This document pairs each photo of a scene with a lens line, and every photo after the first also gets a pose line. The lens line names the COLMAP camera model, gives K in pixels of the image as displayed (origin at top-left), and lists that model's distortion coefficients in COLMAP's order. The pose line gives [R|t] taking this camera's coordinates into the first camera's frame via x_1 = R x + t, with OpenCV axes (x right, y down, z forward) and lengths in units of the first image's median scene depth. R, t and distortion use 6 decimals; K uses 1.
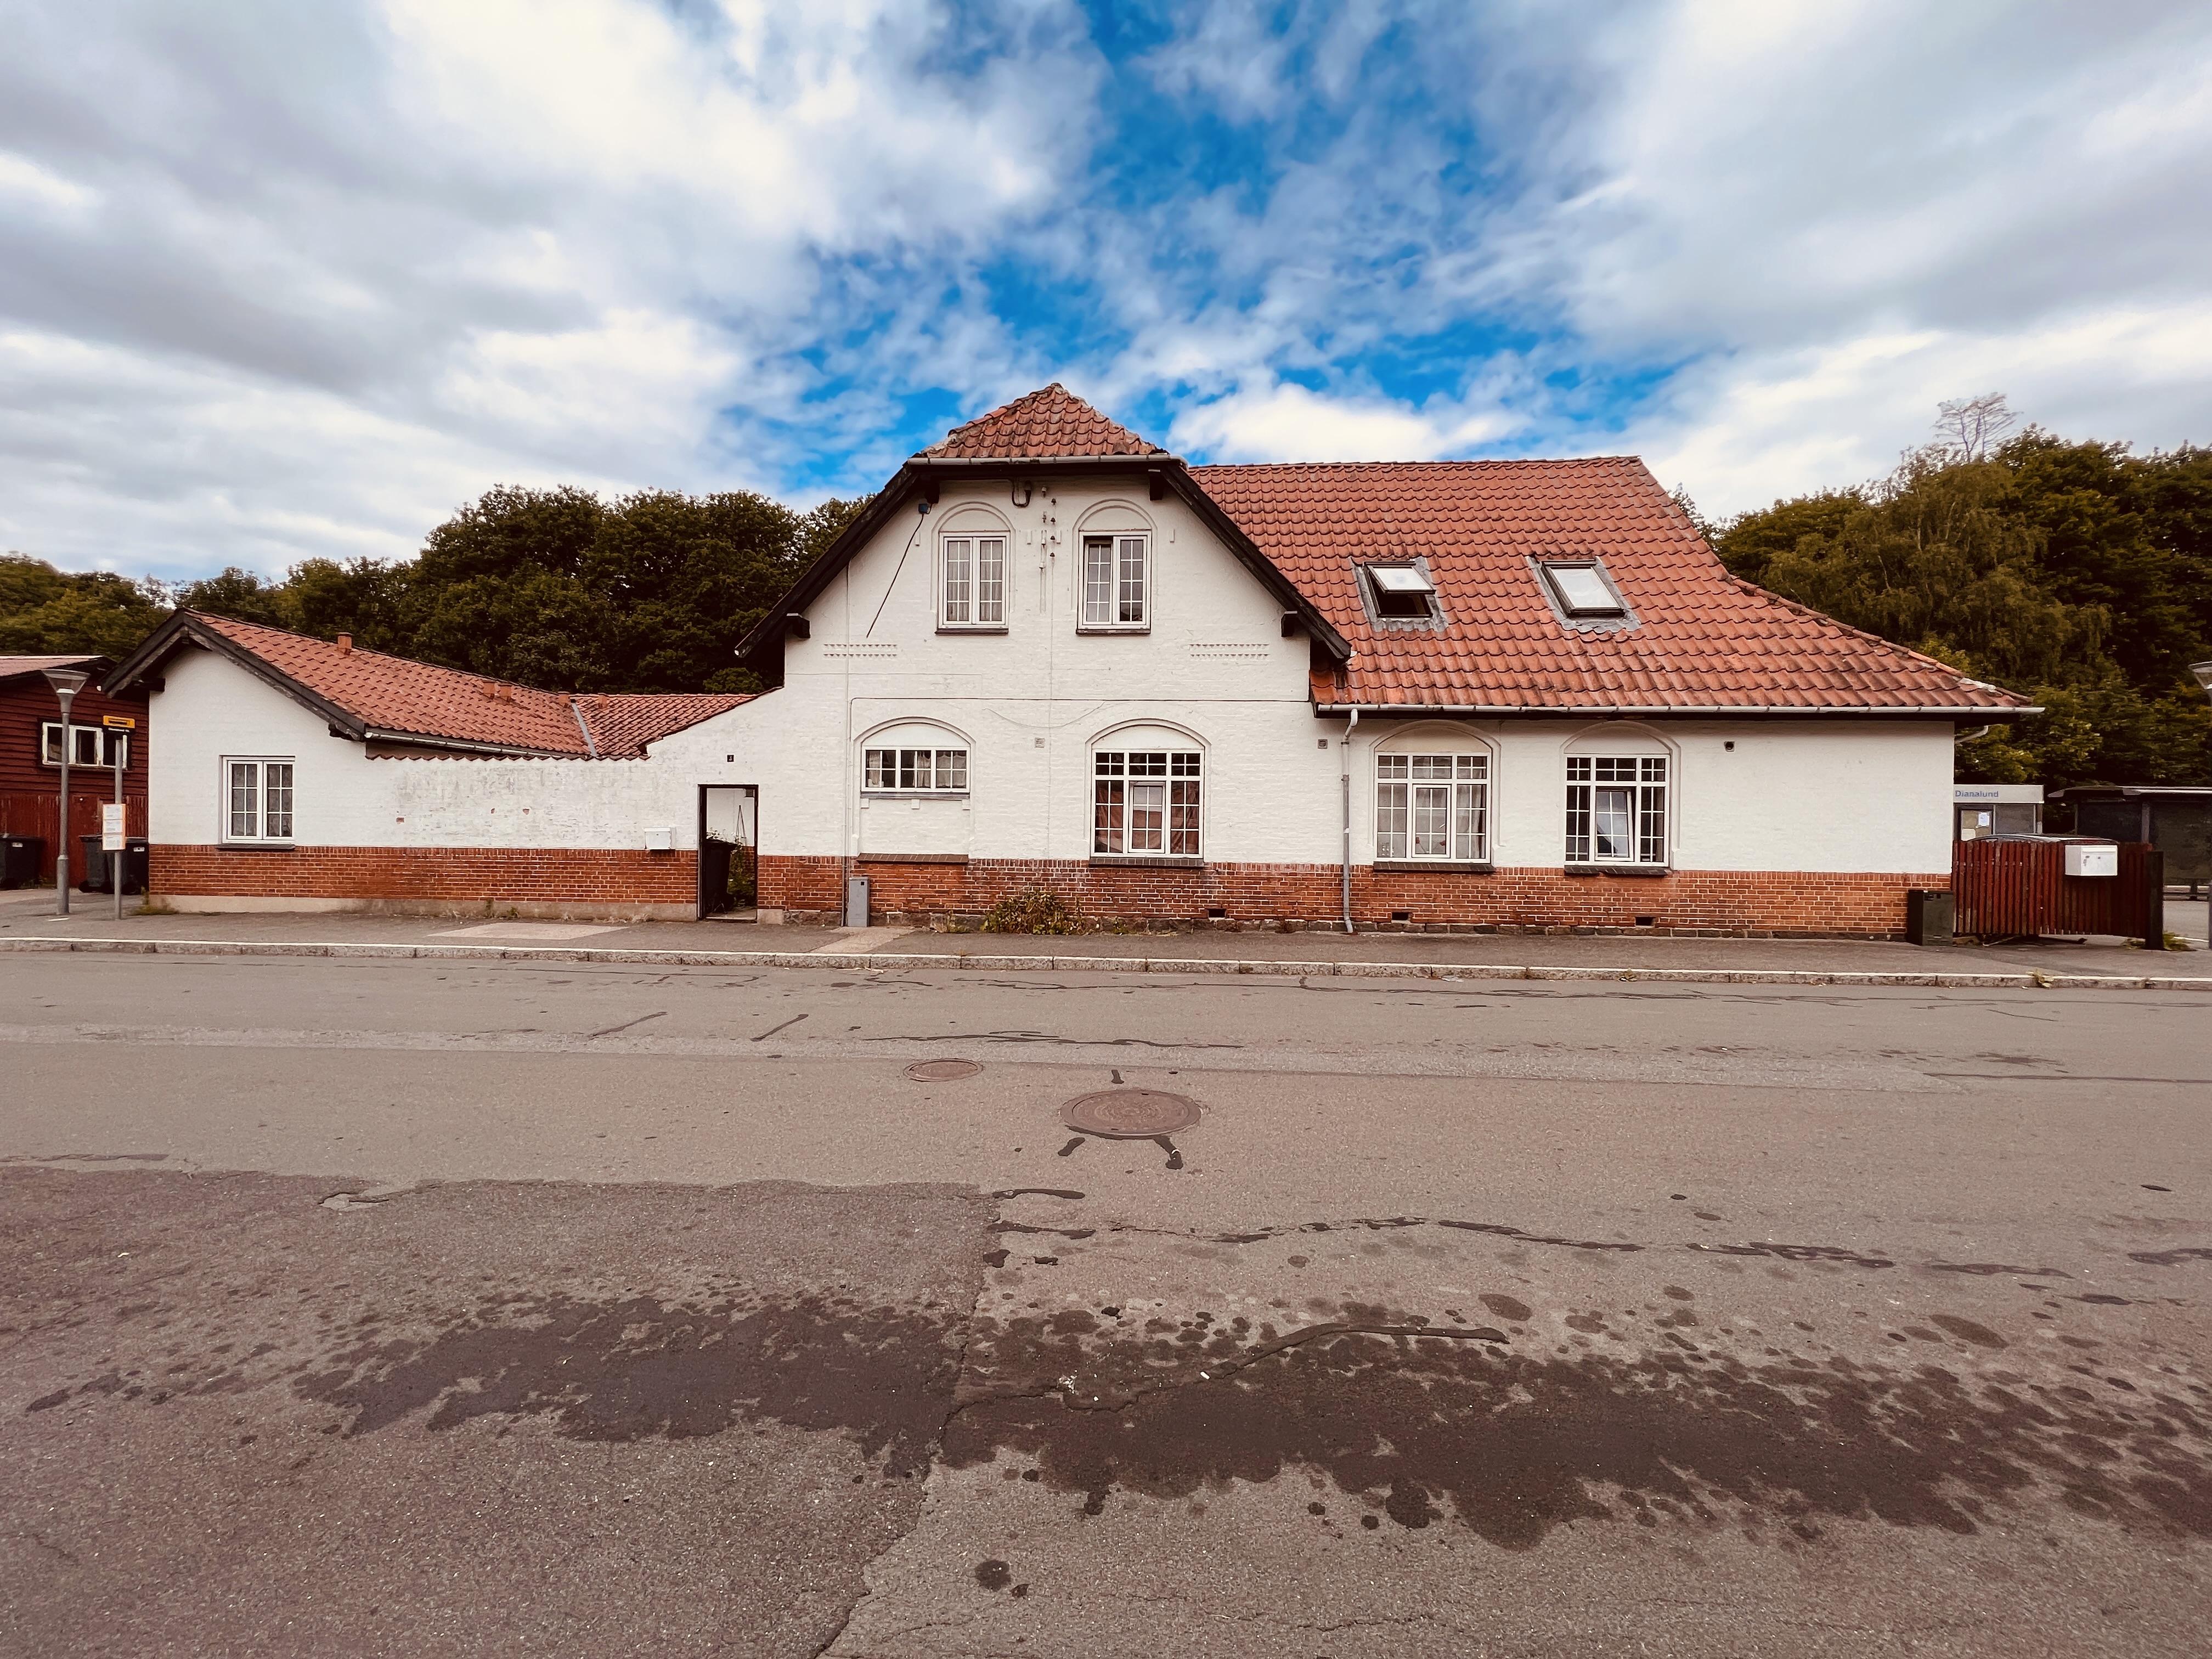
lens RADIAL K [[883.8, 0, 1101.6], [0, 883.8, 839.8], [0, 0, 1]] dist [-0.003870, 0.000629]
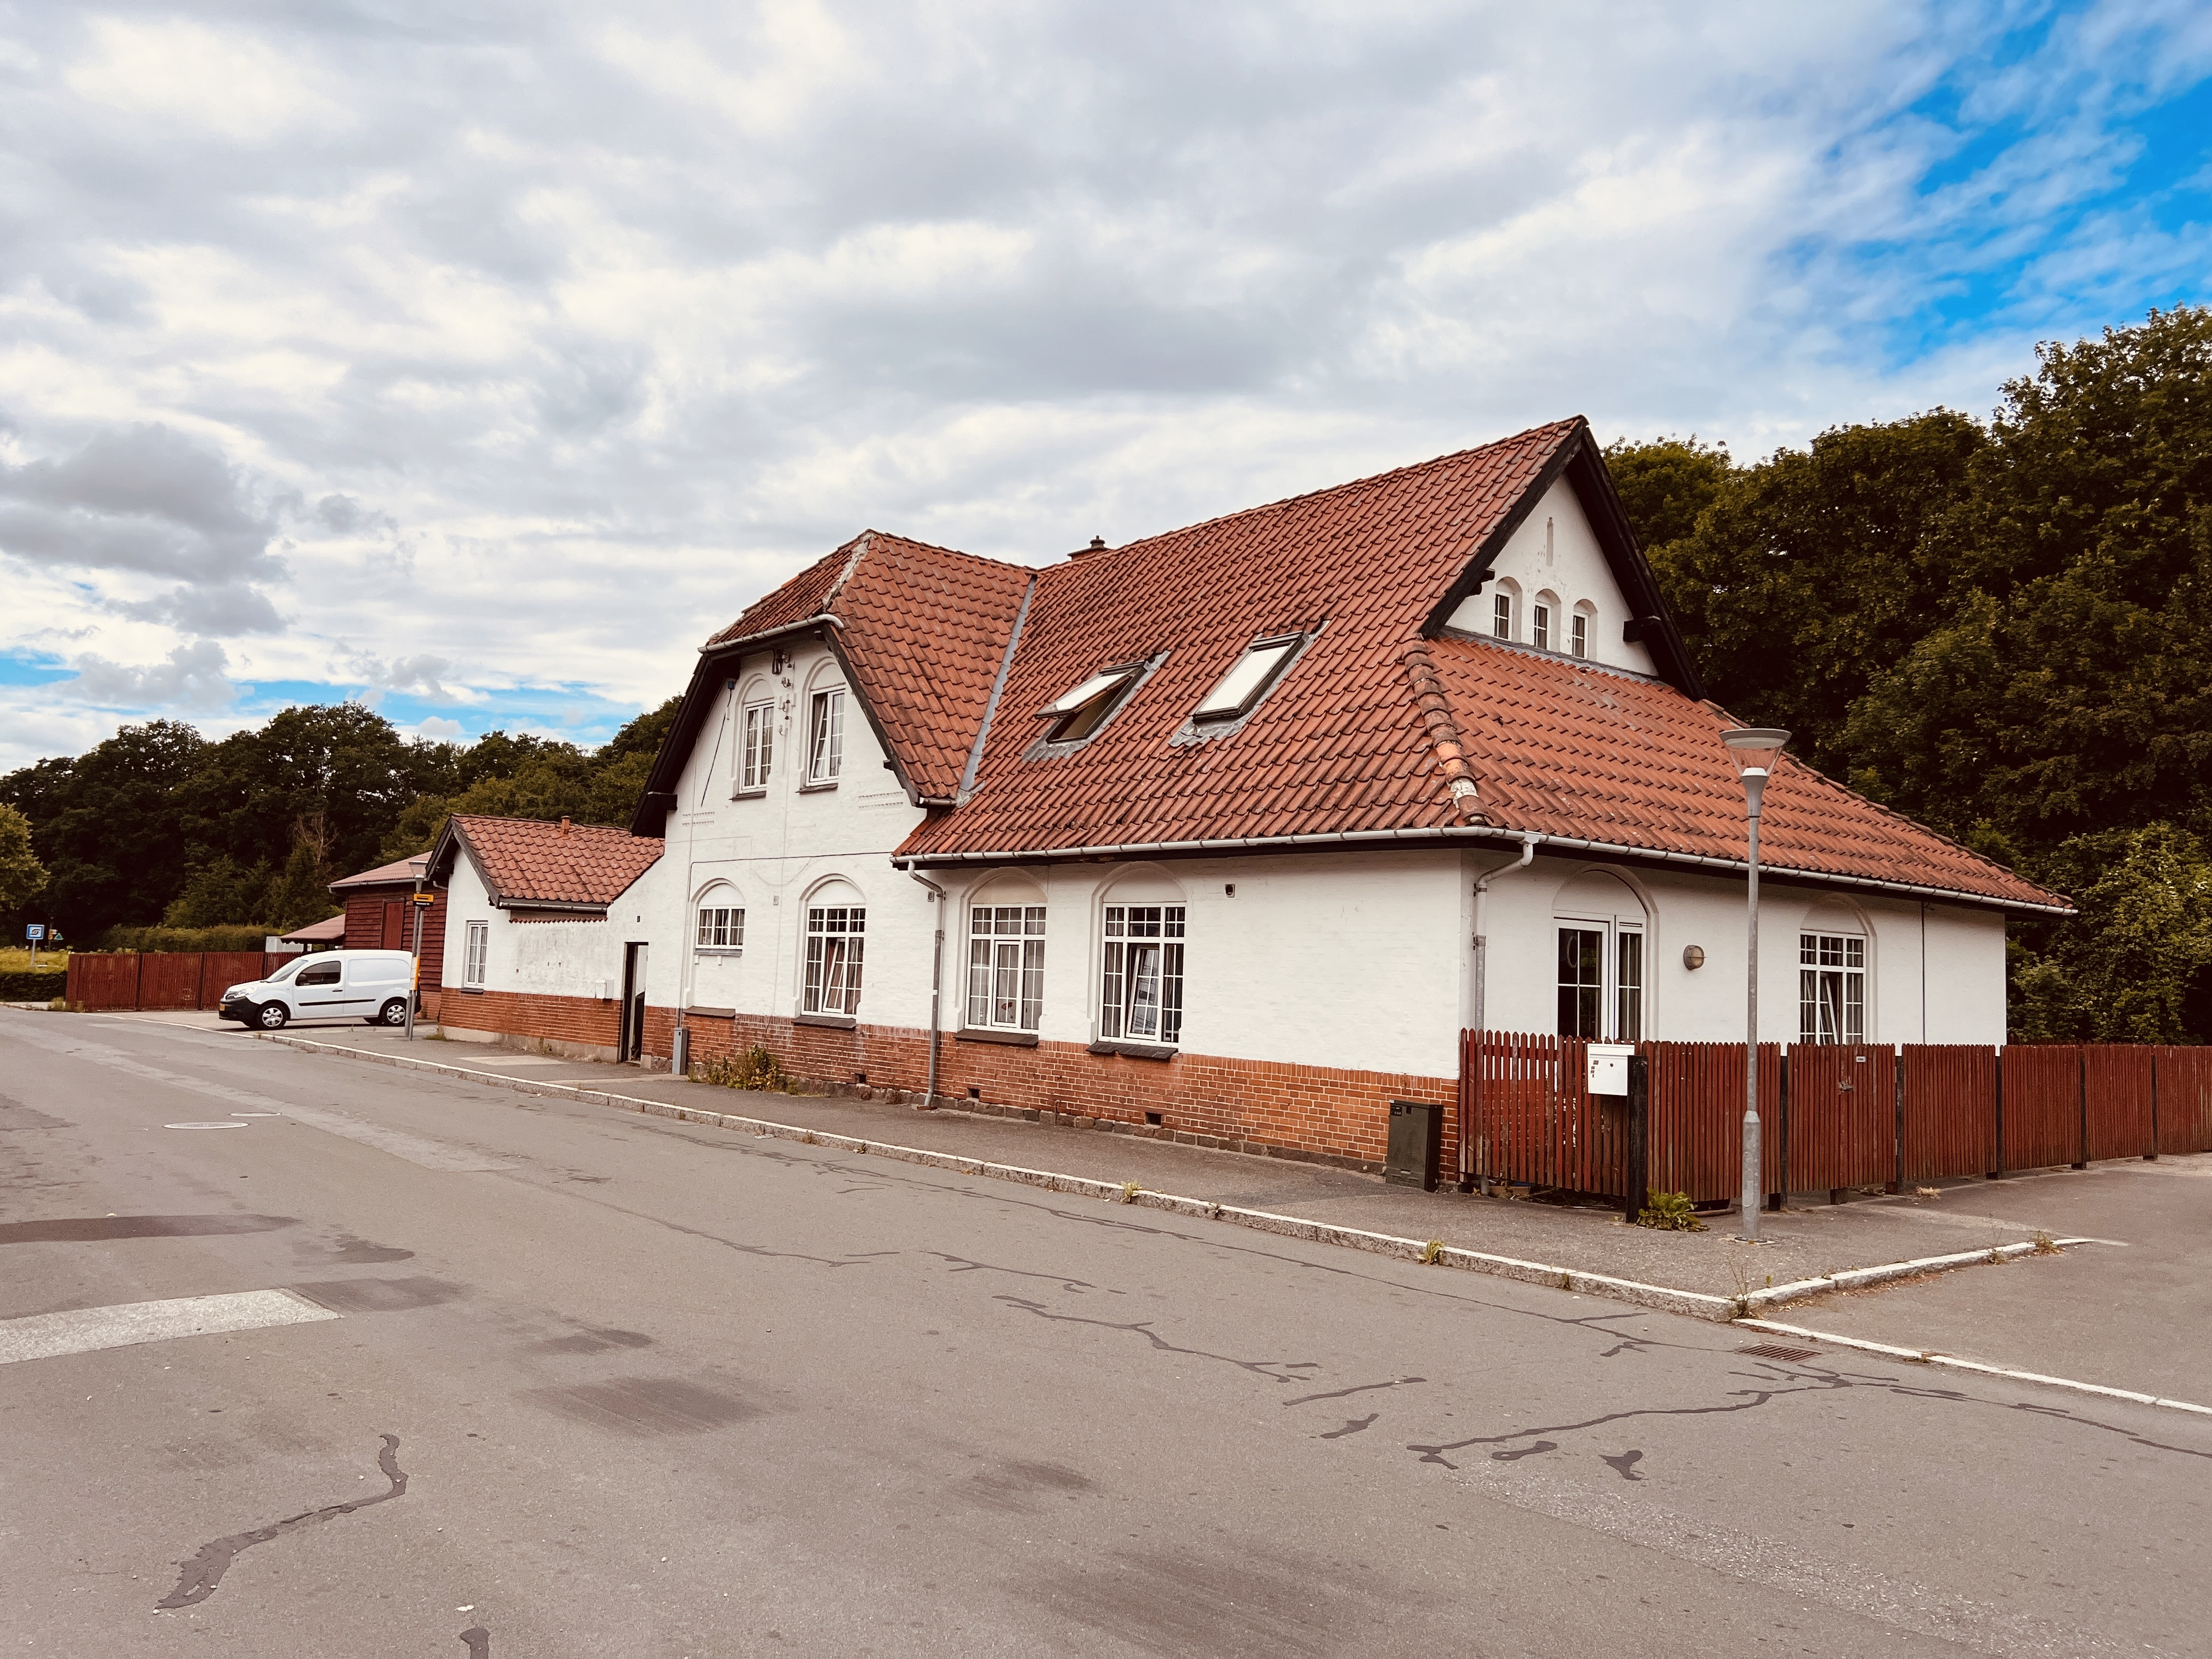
lens RADIAL K [[1665.8, 0, 1106.0], [0, 1665.8, 829.5], [0, 0, 1]] dist [0.121076, -0.147104]
pose [[0.689809, -0.048373, -0.722374, 1.551384], [-0.038275, 0.993934, -0.103106, -0.006396], [0.722979, 0.098772, 0.683773, -0.050449]]
